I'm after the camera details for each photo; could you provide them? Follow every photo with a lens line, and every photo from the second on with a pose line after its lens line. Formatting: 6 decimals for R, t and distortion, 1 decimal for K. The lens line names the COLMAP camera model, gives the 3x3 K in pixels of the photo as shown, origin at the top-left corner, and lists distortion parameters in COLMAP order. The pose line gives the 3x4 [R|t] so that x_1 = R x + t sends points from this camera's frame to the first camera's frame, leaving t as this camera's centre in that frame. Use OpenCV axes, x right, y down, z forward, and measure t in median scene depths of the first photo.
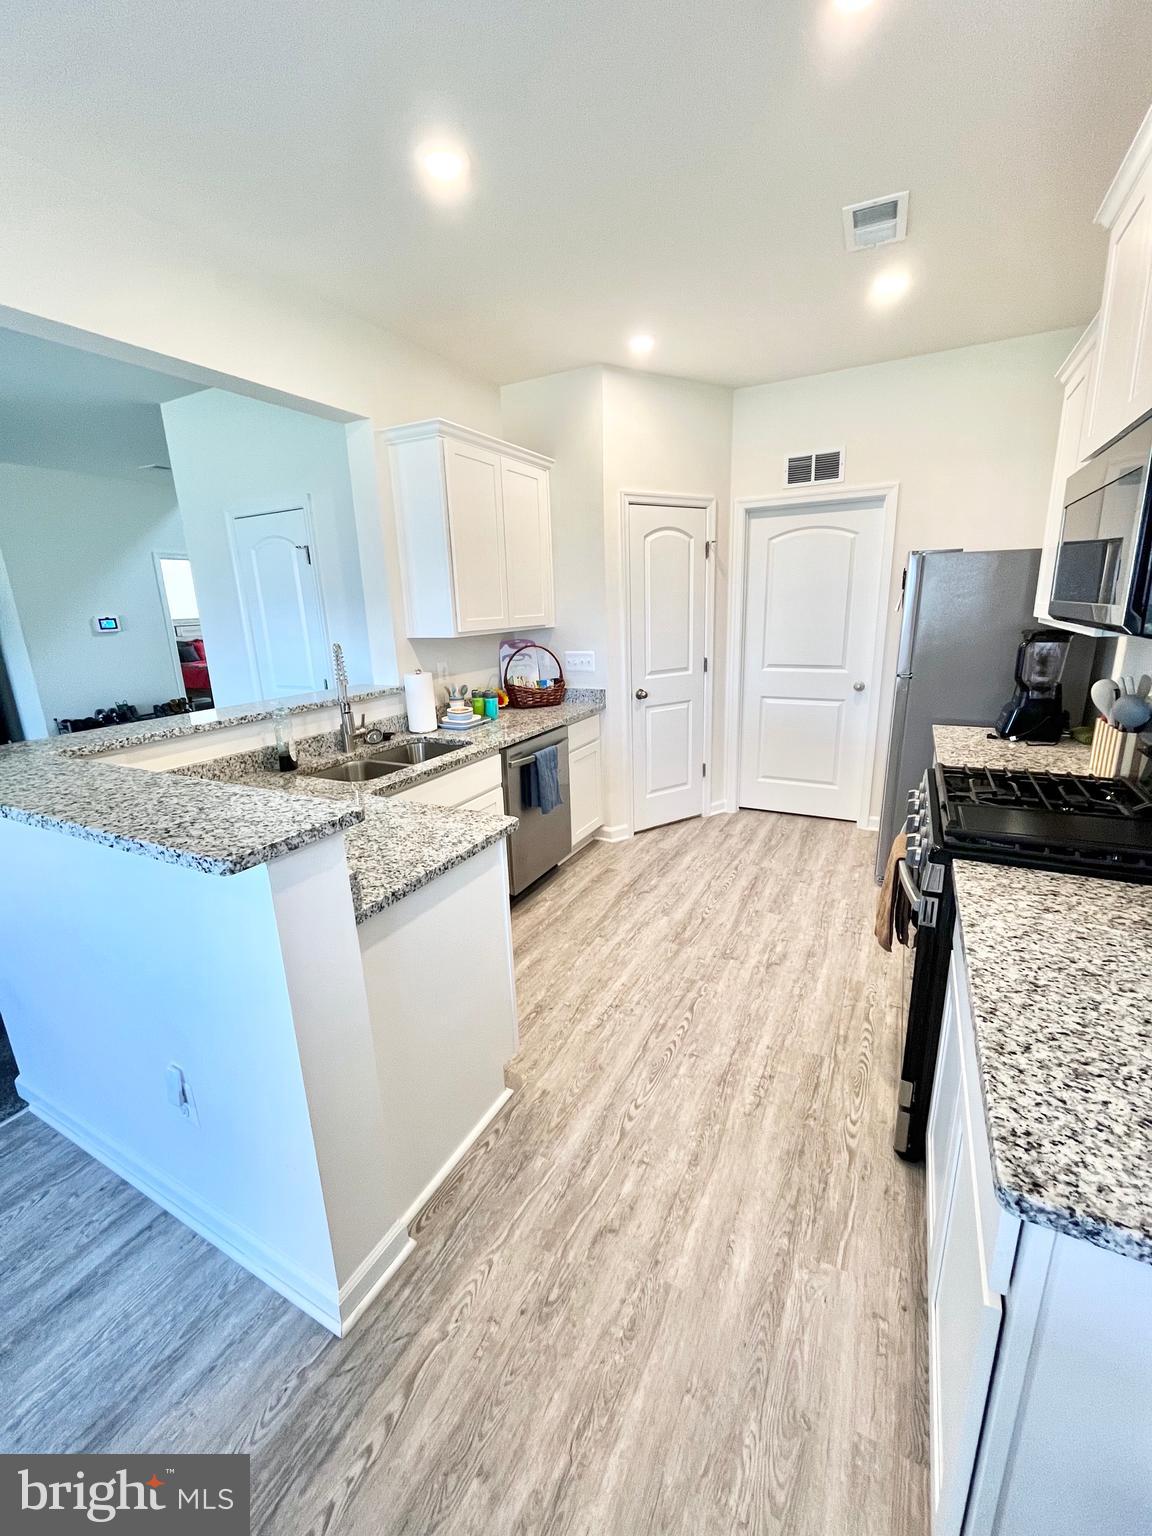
lens RADIAL K [[620.9, 0, 578.2], [0, 620.9, 760.9], [0, 0, 1]] dist [-0.003660, 0.000903]
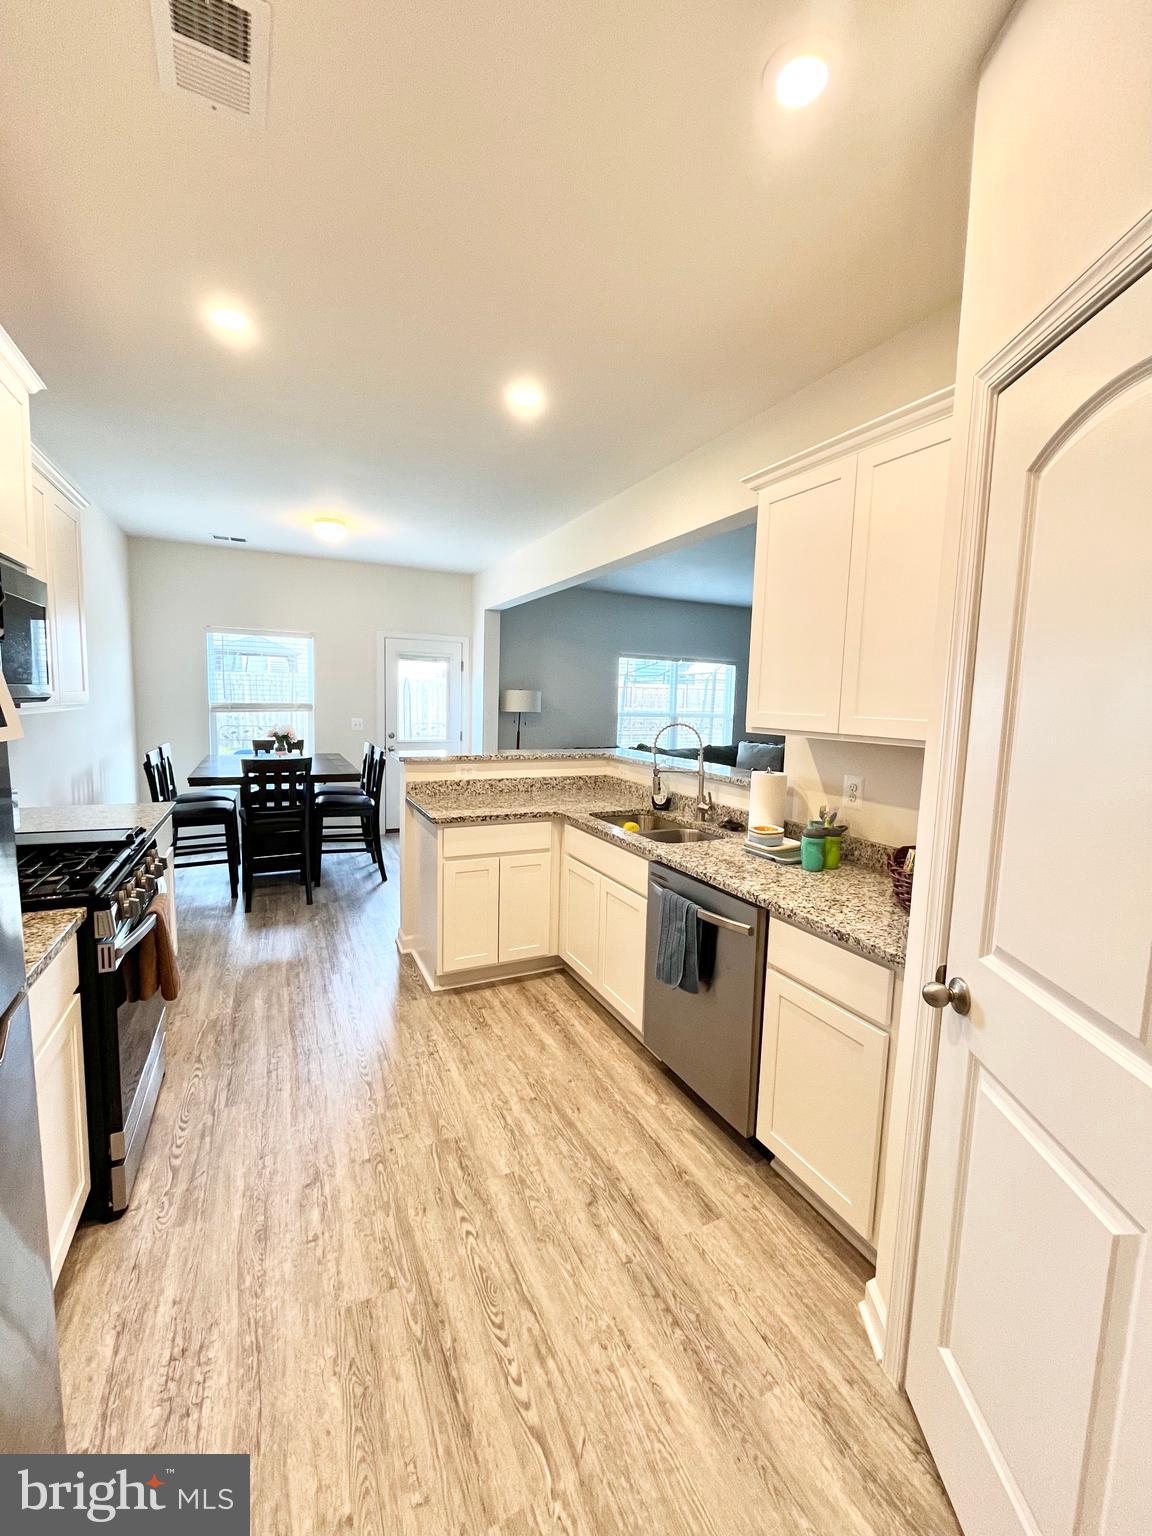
lens RADIAL K [[620.9, 0, 578.2], [0, 620.9, 760.9], [0, 0, 1]] dist [-0.003660, 0.000903]
pose [[-0.593739, 0.096137, -0.798894, 0.769478], [-0.210290, 0.939794, 0.269381, -0.450975], [0.776693, 0.327941, -0.537775, 1.717262]]
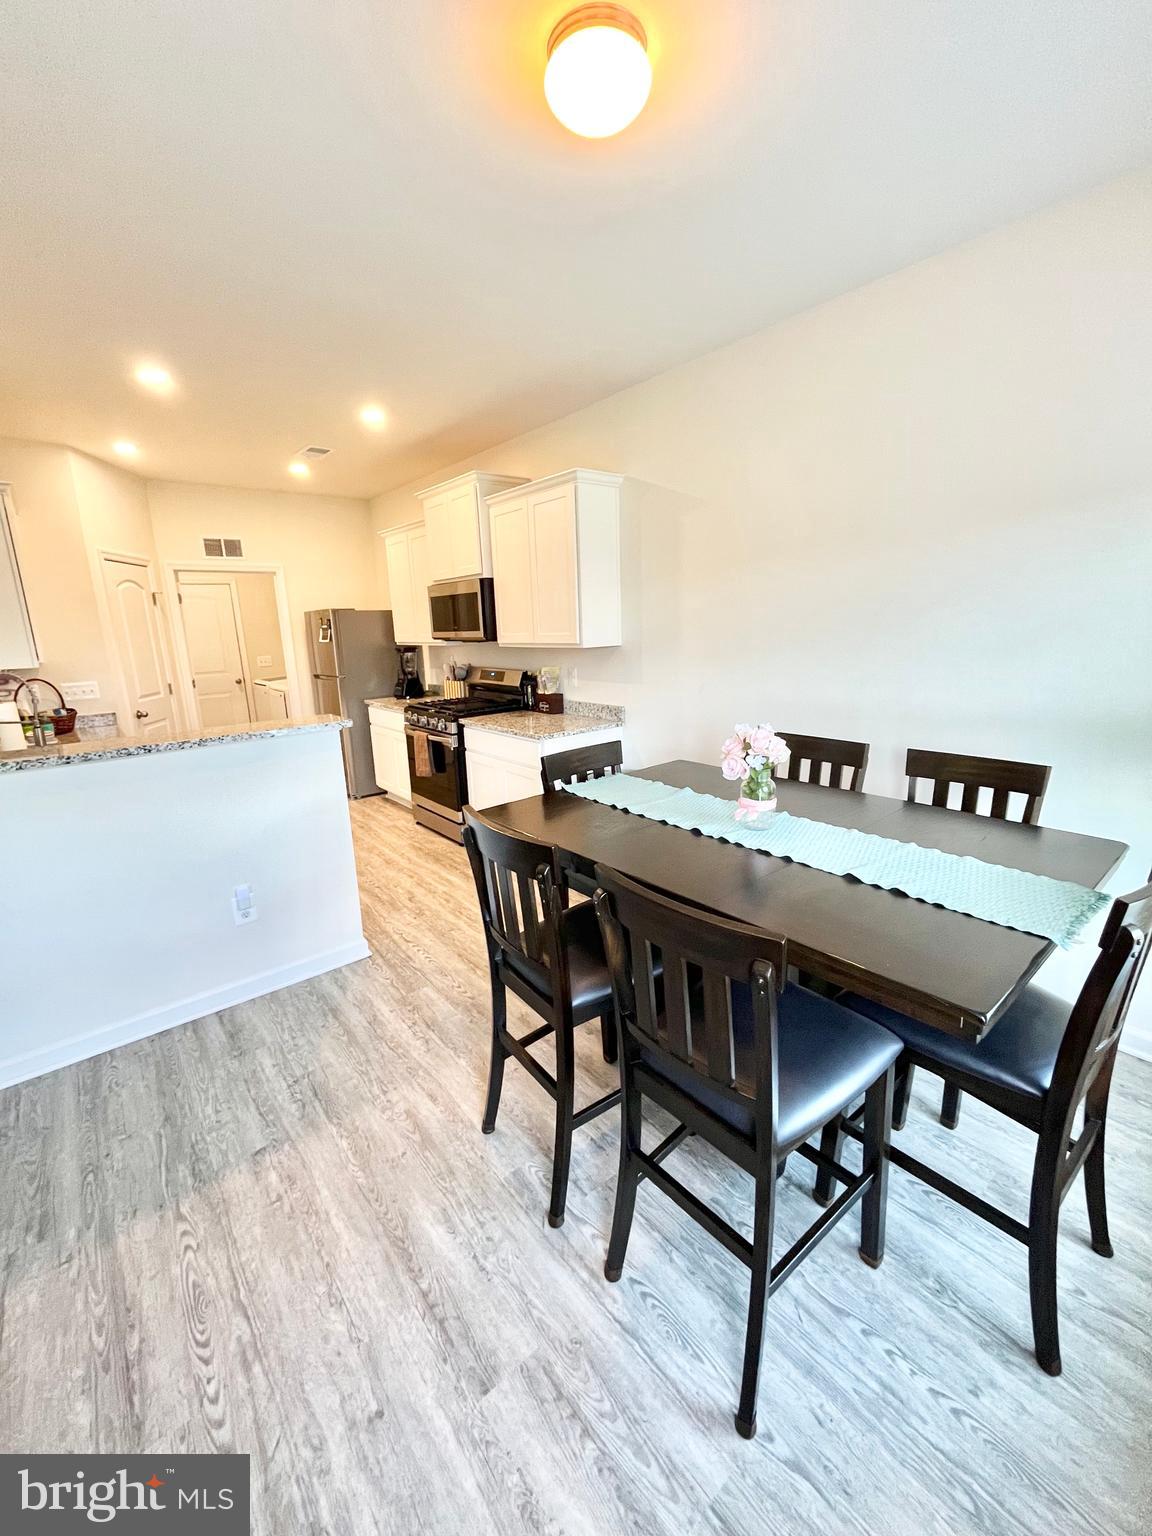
lens RADIAL K [[620.9, 0, 578.2], [0, 620.9, 760.9], [0, 0, 1]] dist [-0.003660, 0.000903]
pose [[0.390053, -0.182076, 0.902611, -1.171241], [0.248553, 0.964686, 0.087189, 0.150866], [-0.886611, 0.190339, 0.421535, -0.428346]]
